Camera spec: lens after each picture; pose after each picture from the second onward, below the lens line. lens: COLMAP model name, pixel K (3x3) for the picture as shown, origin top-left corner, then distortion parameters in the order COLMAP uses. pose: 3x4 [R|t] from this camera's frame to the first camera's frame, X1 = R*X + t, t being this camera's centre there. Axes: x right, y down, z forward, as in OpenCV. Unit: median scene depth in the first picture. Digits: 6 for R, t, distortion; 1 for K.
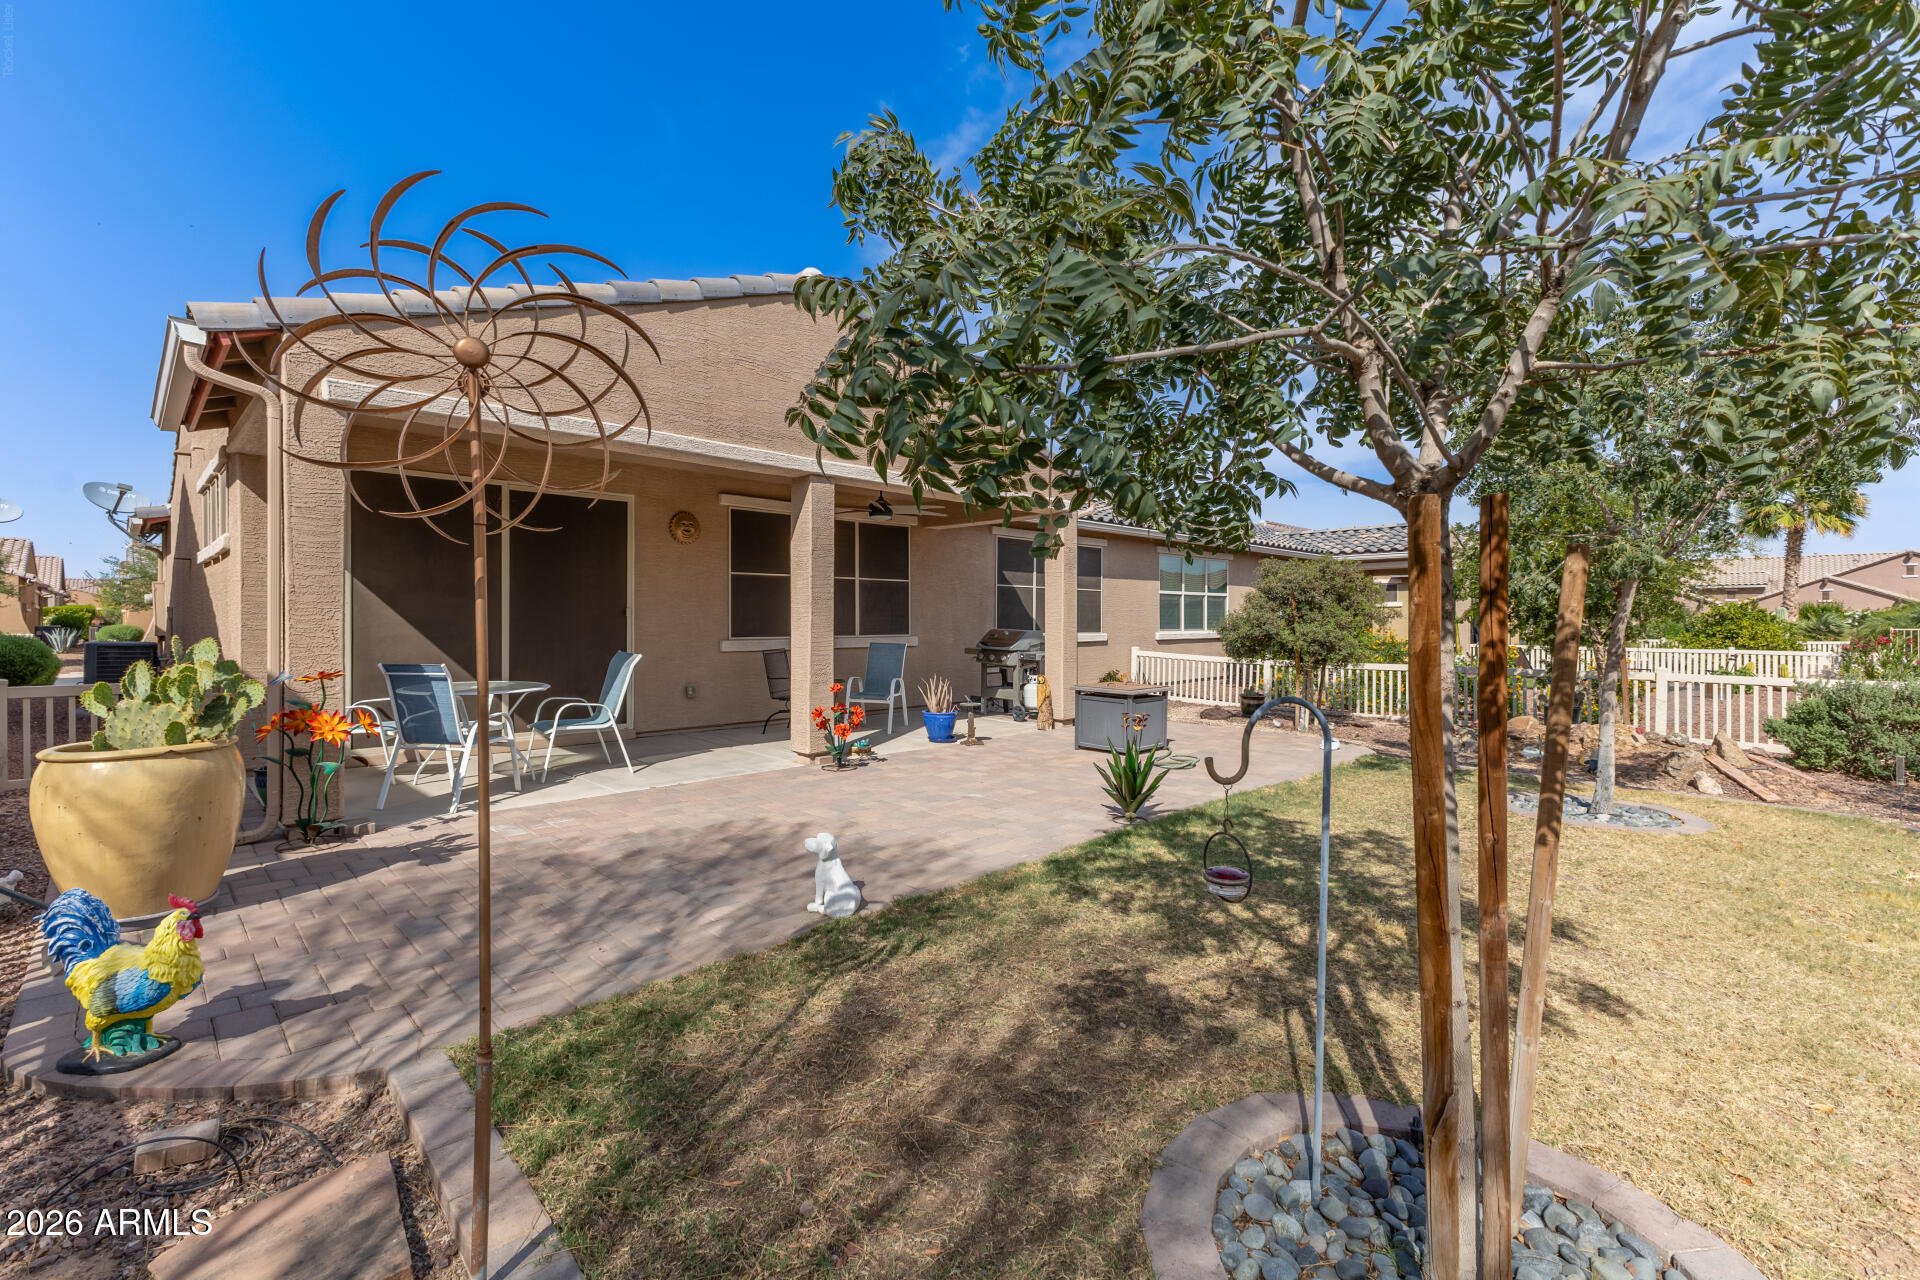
lens RADIAL K [[825.0, 0, 952.4], [0, 825.0, 637.0], [0, 0, 1]] dist [0.008013, -0.003783]
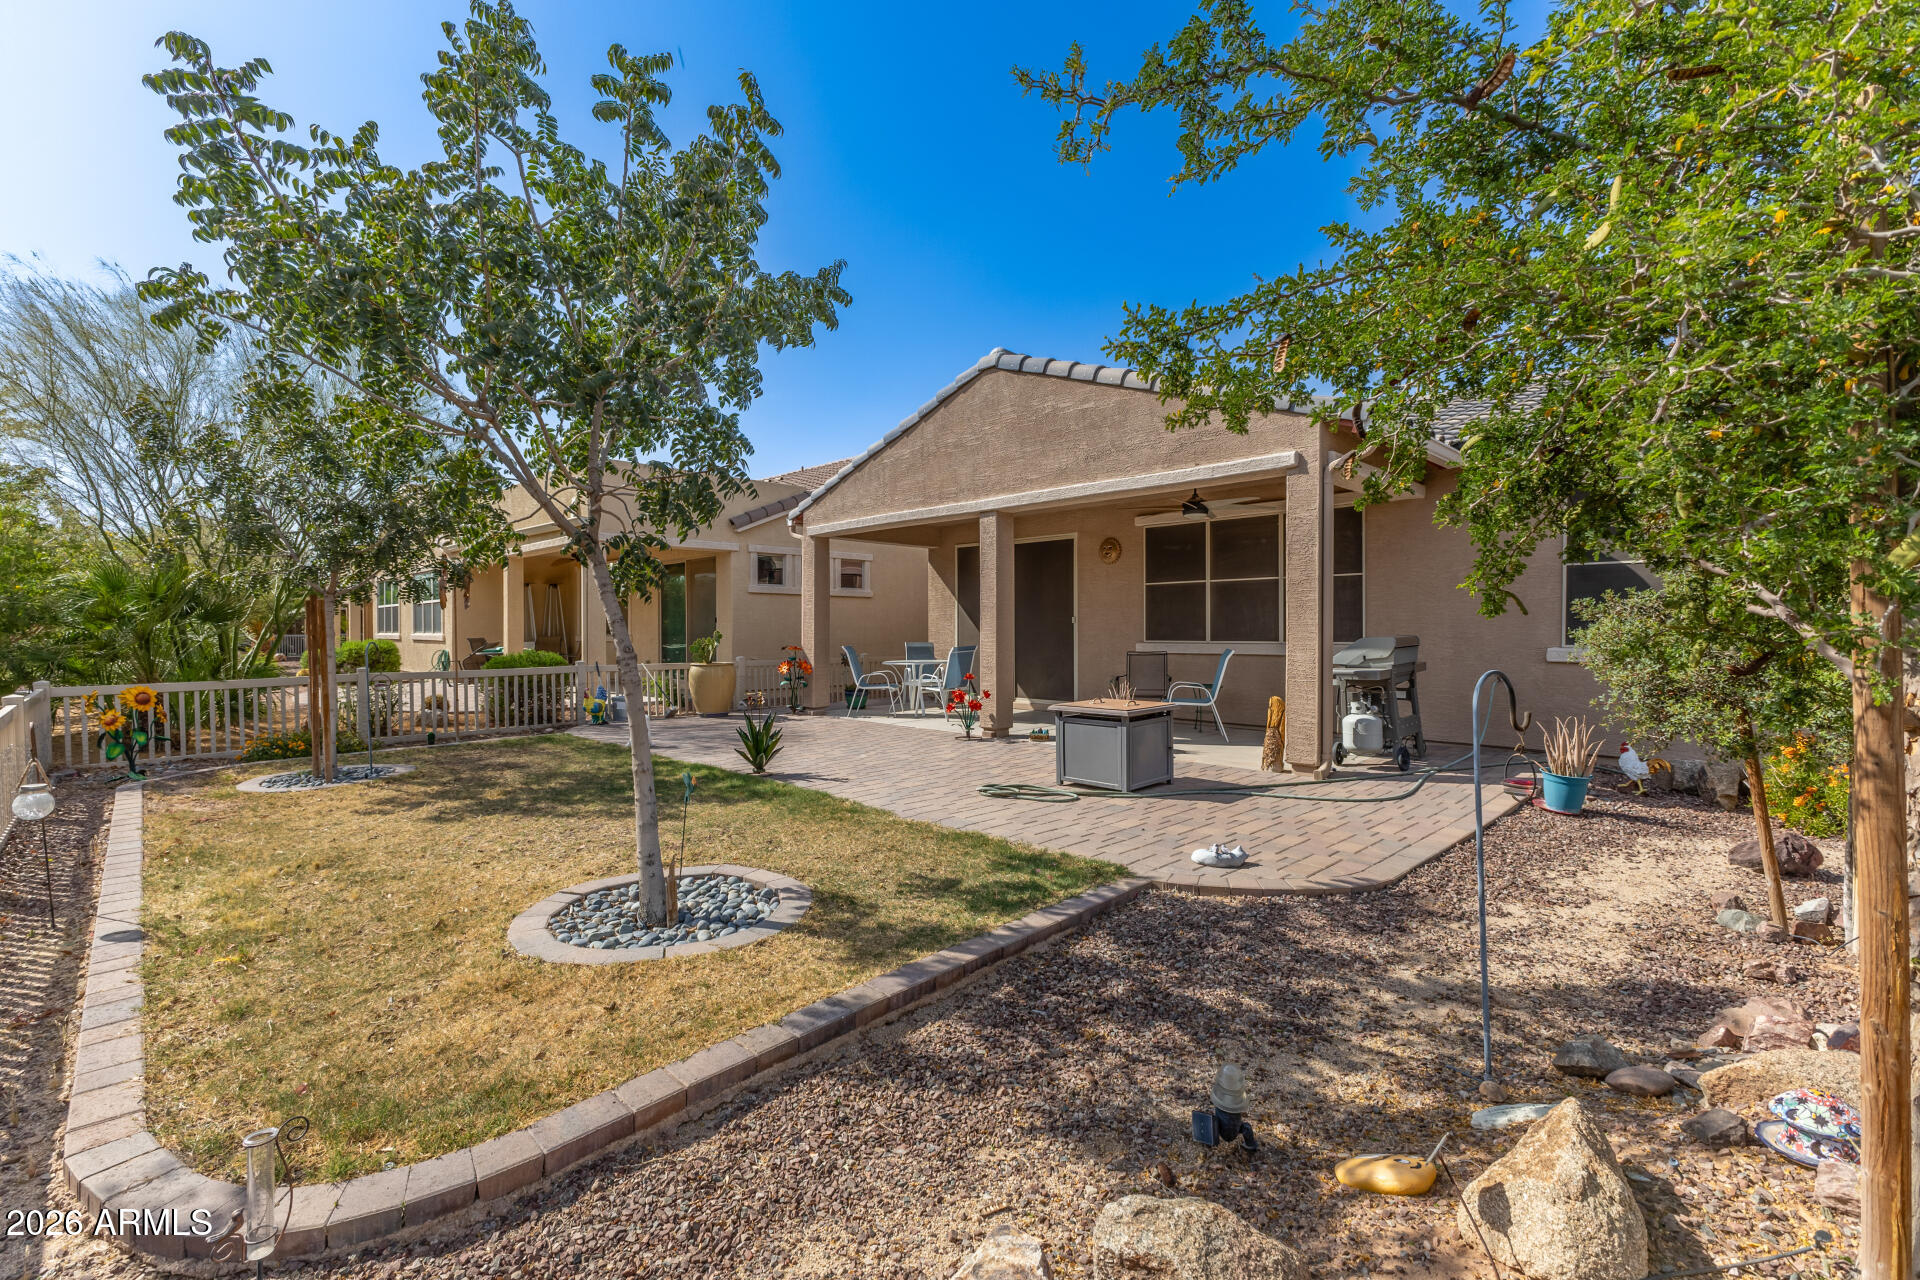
lens RADIAL K [[825.0, 0, 952.4], [0, 825.0, 637.0], [0, 0, 1]] dist [0.008013, -0.003783]
pose [[0.046126, 0.002172, -0.998933, 0.869751], [-0.015526, 0.999878, 0.001458, -0.001132], [0.998815, 0.015442, 0.046154, 0.678761]]
